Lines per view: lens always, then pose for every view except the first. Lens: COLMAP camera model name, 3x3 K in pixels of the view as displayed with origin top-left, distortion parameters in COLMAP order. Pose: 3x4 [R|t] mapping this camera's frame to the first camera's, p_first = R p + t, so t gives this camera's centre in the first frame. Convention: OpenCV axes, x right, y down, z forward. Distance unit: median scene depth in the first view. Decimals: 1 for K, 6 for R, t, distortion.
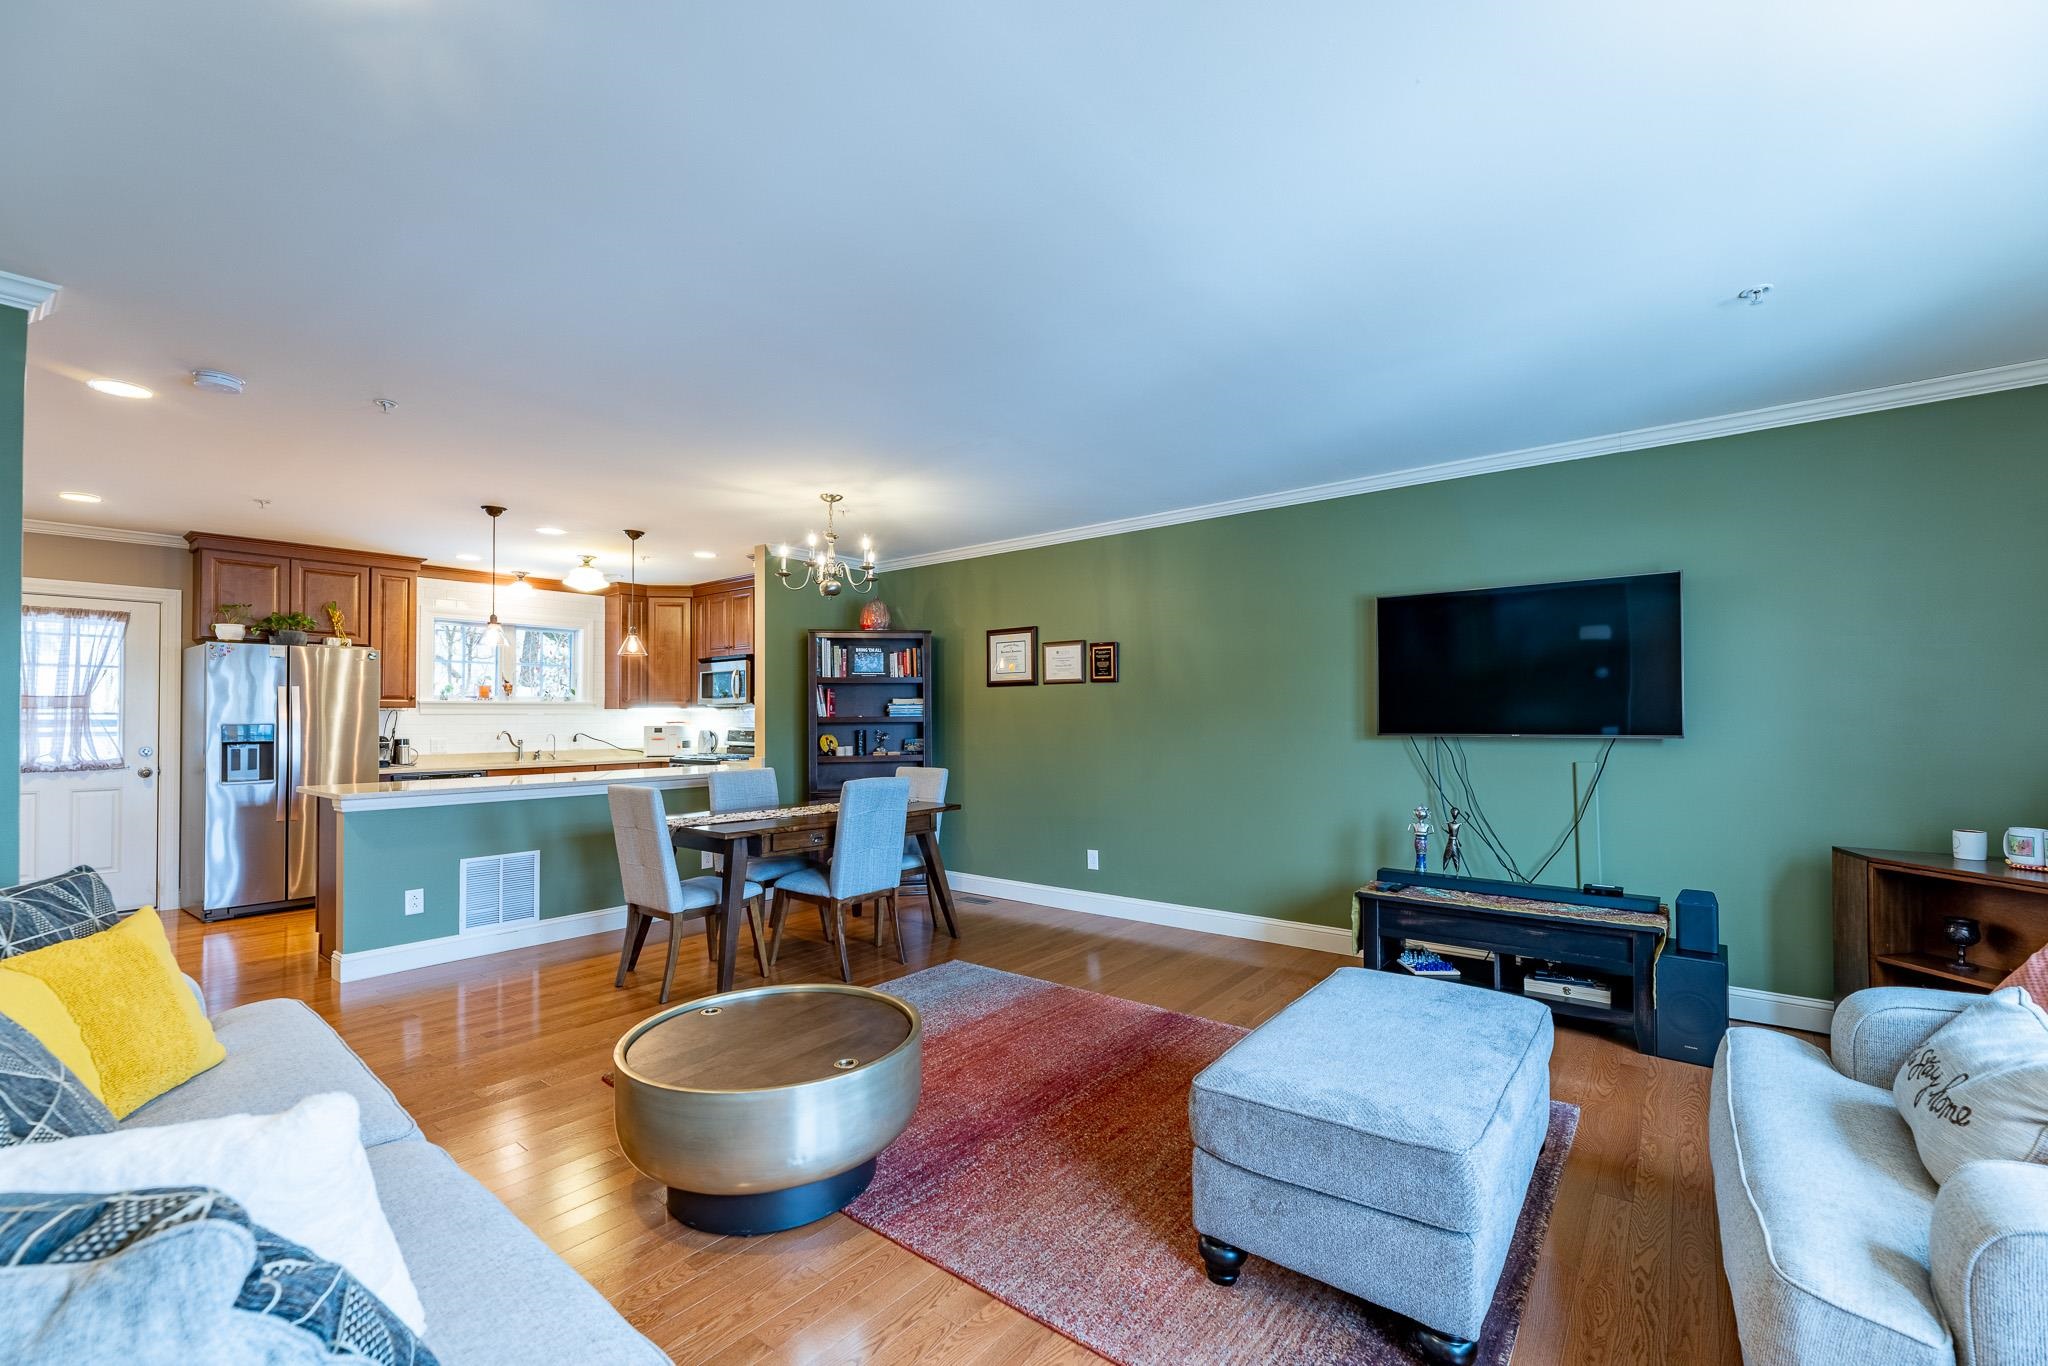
lens RADIAL K [[815.9, 0, 982.6], [0, 815.9, 717.3], [0, 0, 1]] dist [-0.008070, 0.001011]
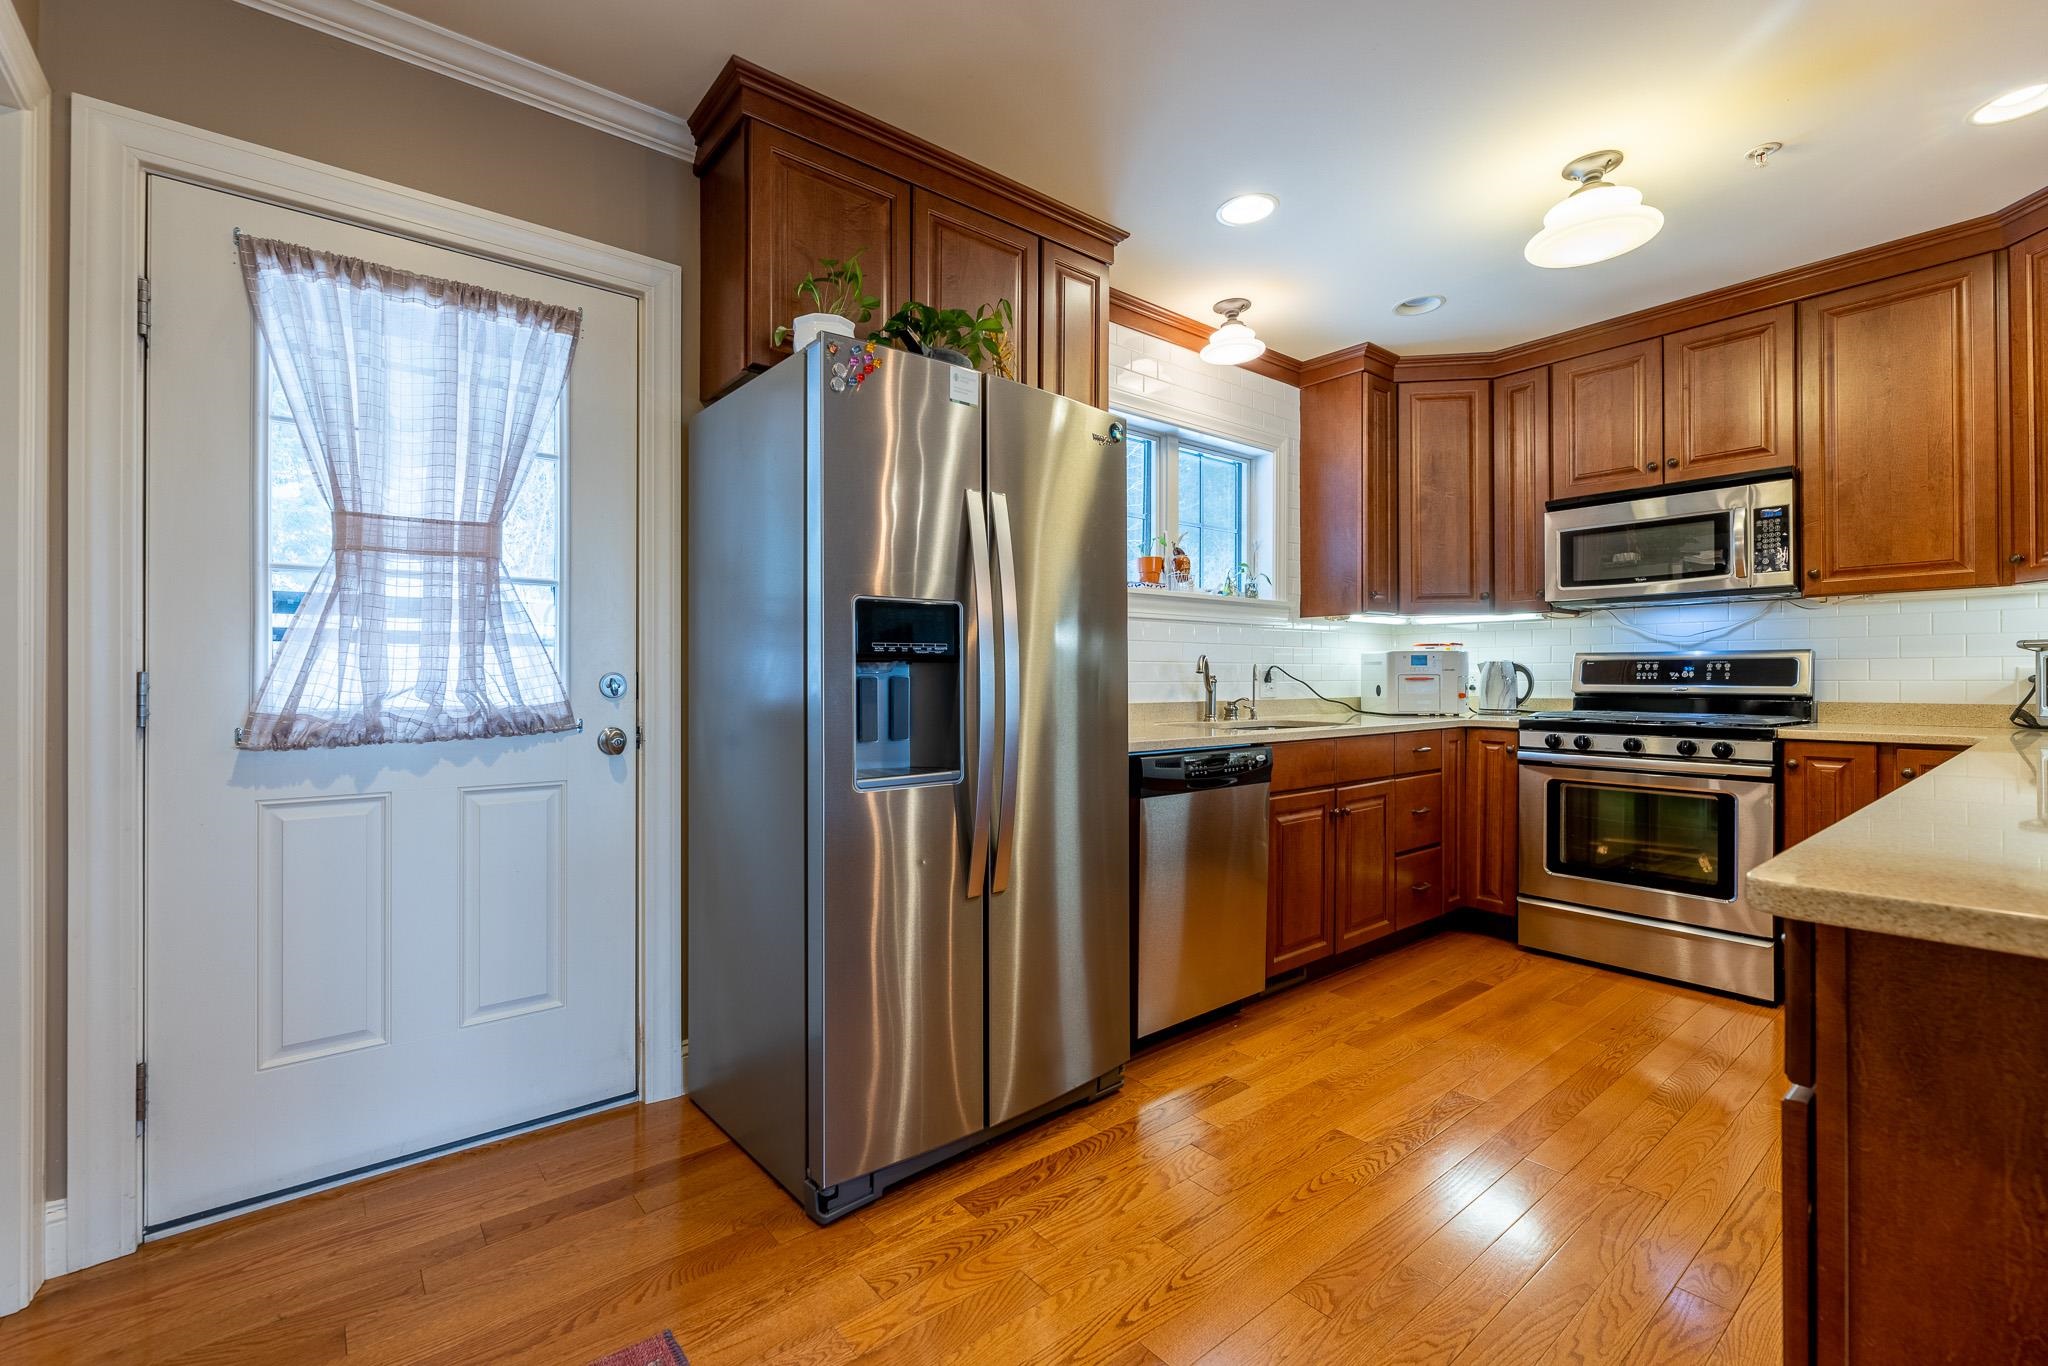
lens RADIAL K [[885.8, 0, 981.3], [0, 885.8, 686.9], [0, 0, 1]] dist [-0.006971, 0.000189]
pose [[0.970226, 0.003706, -0.242172, -0.776620], [-0.000881, 0.999930, 0.011771, 0.038257], [0.242198, -0.011207, 0.970162, 0.649462]]
